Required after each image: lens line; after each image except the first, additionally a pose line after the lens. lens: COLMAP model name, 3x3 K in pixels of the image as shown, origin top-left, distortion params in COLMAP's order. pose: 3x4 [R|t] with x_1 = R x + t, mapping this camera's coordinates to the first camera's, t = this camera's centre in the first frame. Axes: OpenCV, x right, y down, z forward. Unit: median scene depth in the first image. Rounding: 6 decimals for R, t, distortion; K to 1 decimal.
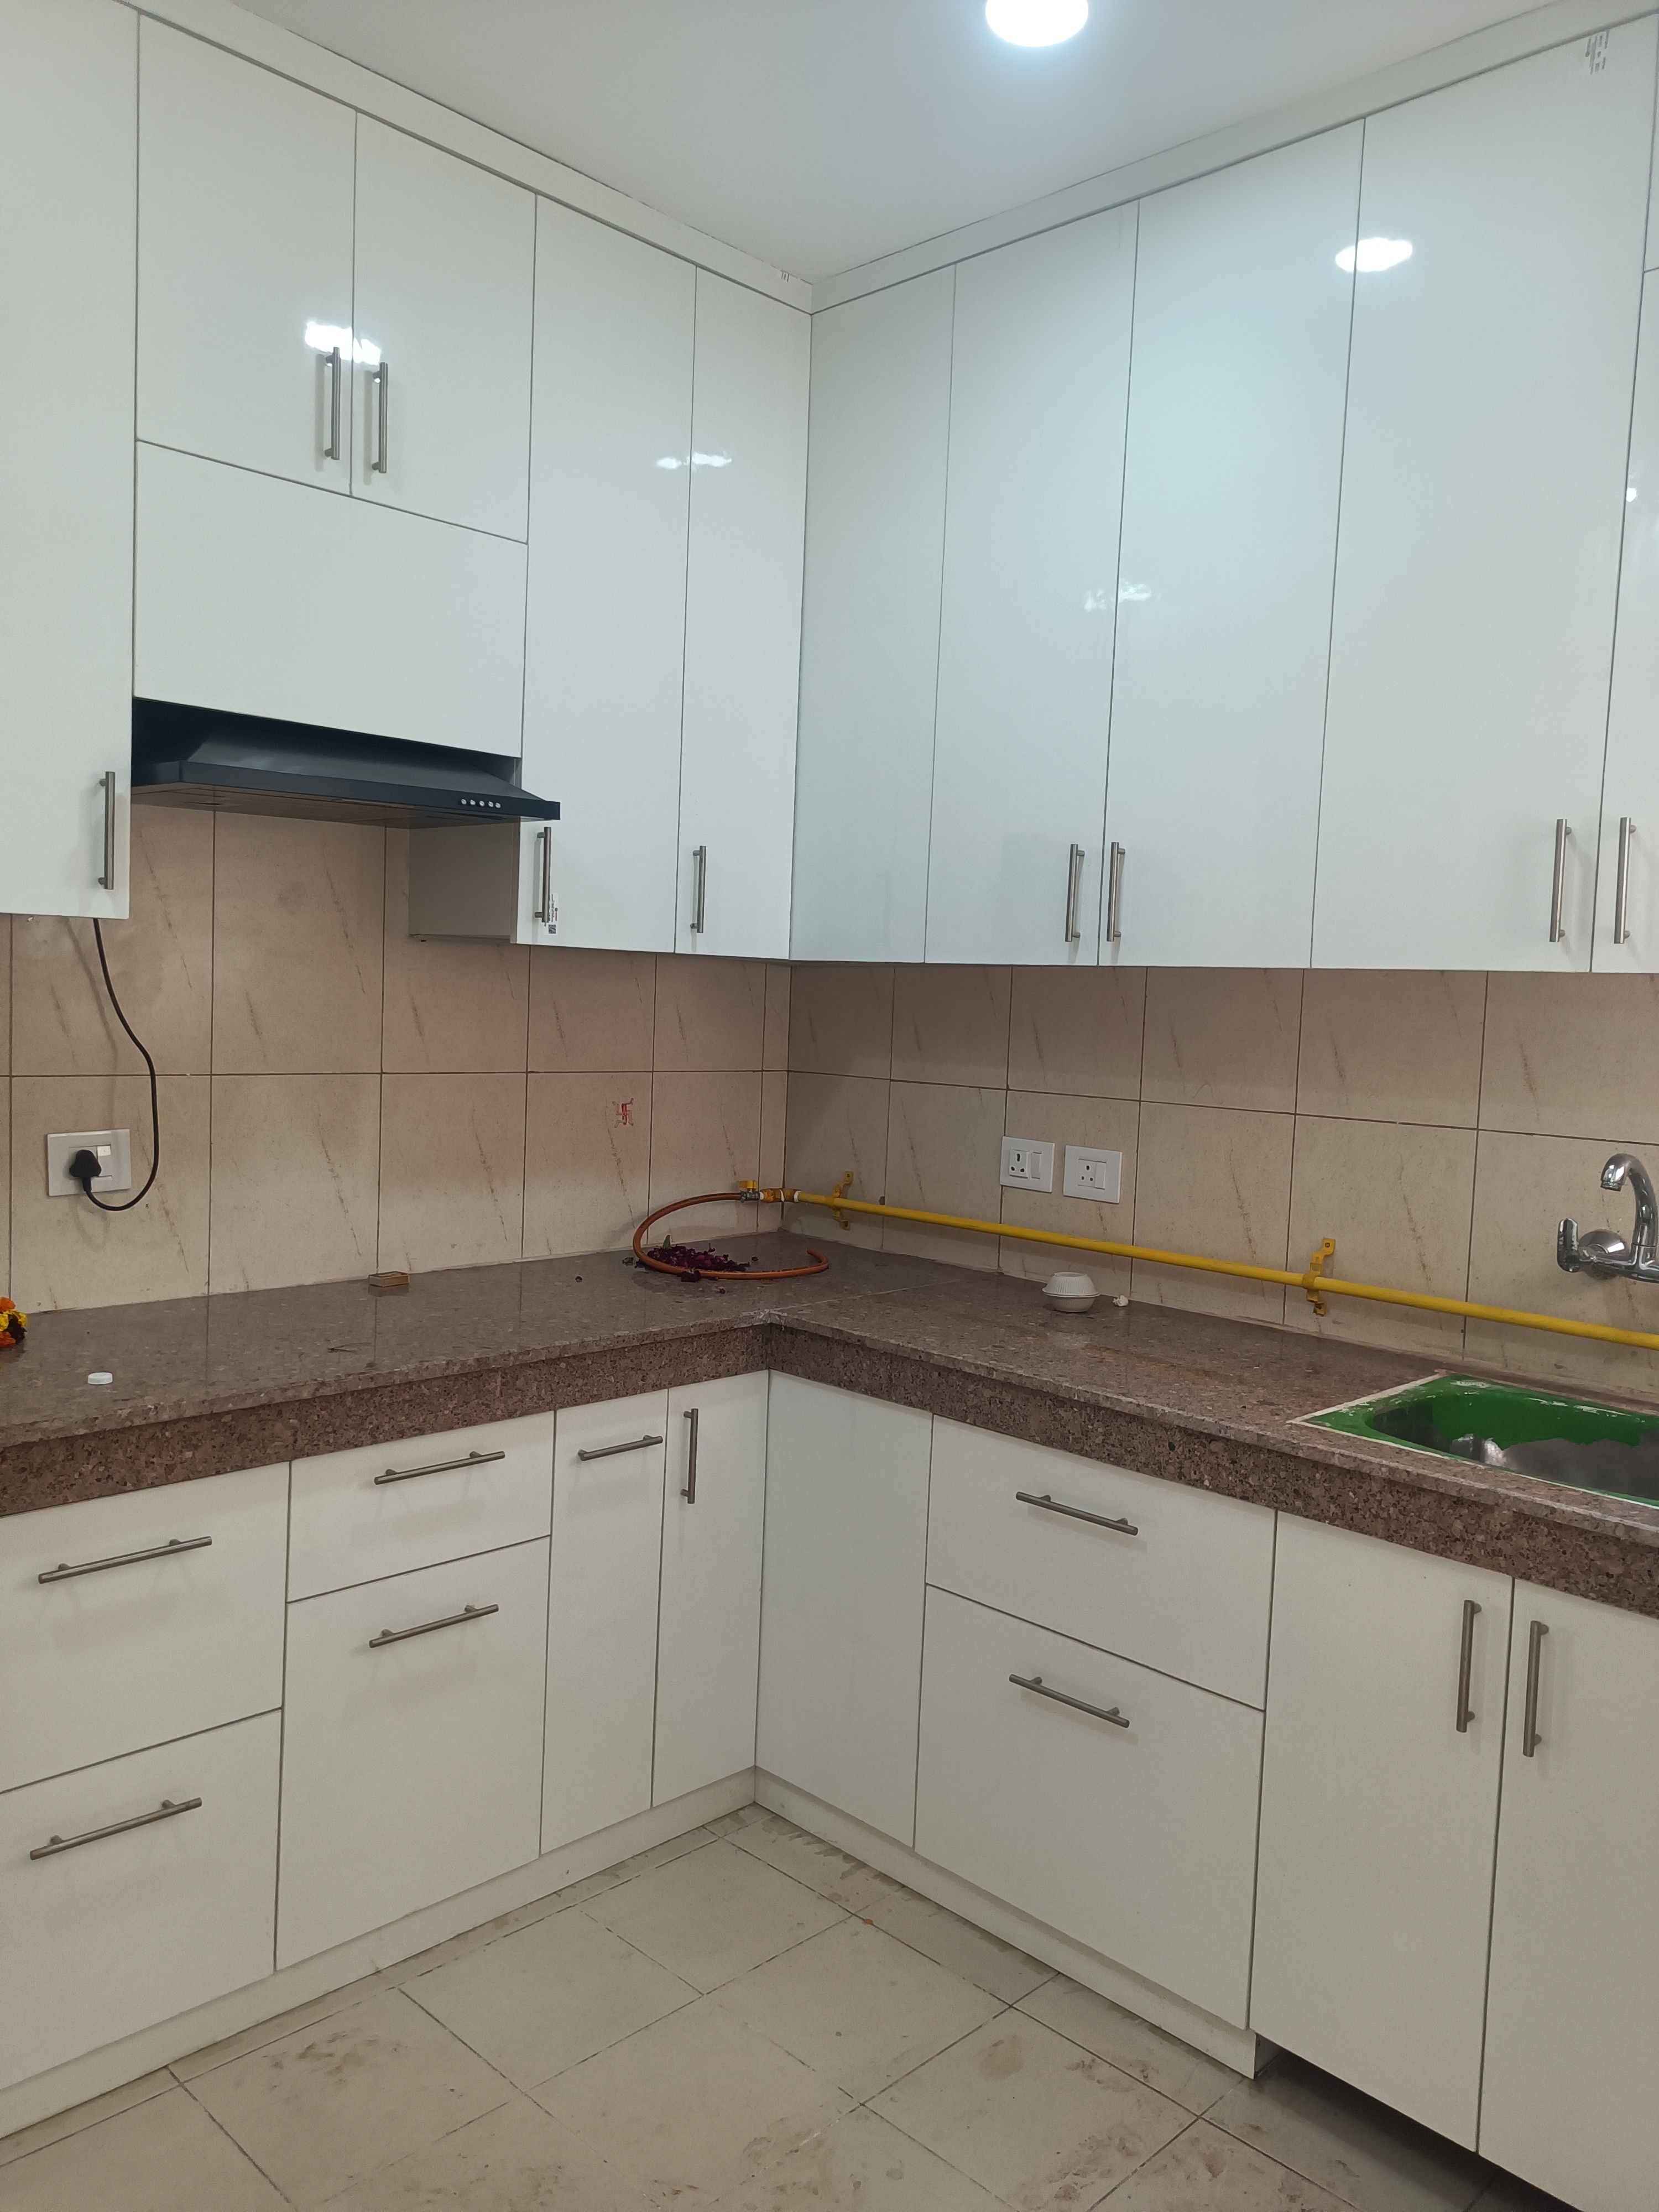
lens RADIAL K [[1641.9, 0, 836.8], [0, 1641.9, 1109.1], [0, 0, 1]] dist [0.039411, -0.047422]
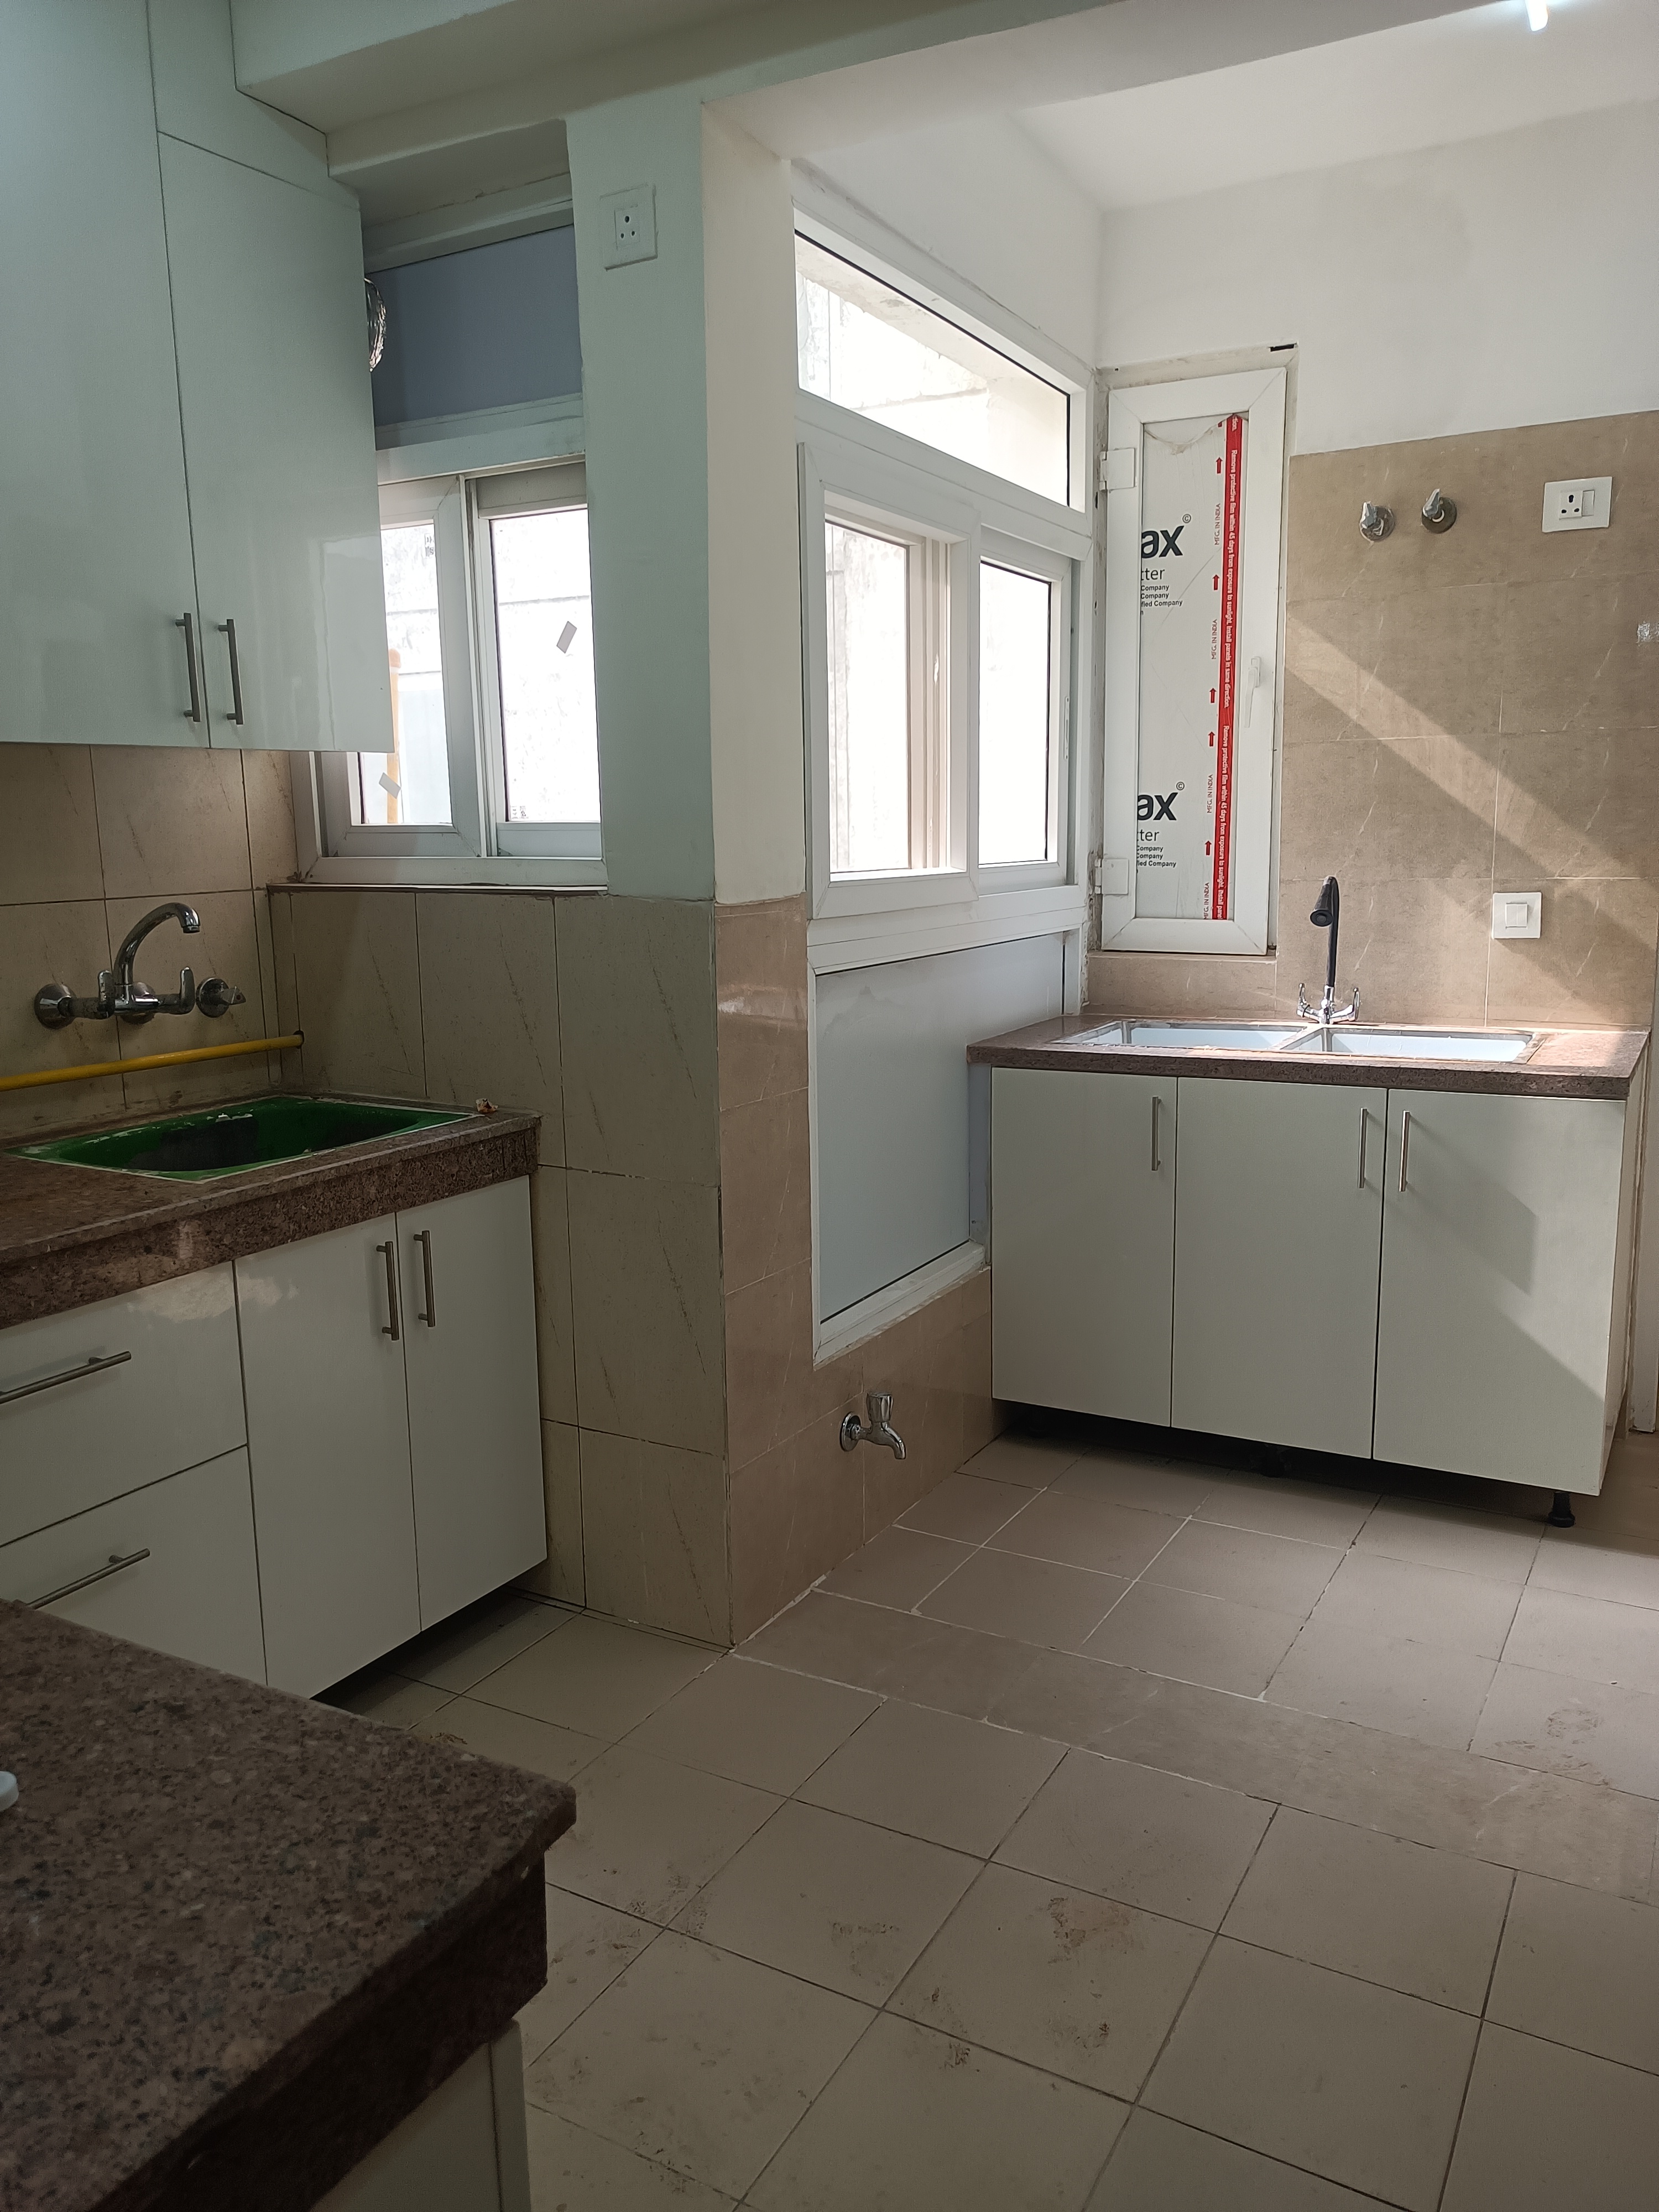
lens RADIAL K [[1650.8, 0, 829.5], [0, 1650.8, 1106.0], [0, 0, 1]] dist [0.047655, -0.064091]
pose [[-0.261302, -0.204735, 0.943295, -0.709836], [0.073479, 0.970192, 0.230927, -0.063625], [-0.962456, 0.129654, -0.238469, 0.743077]]
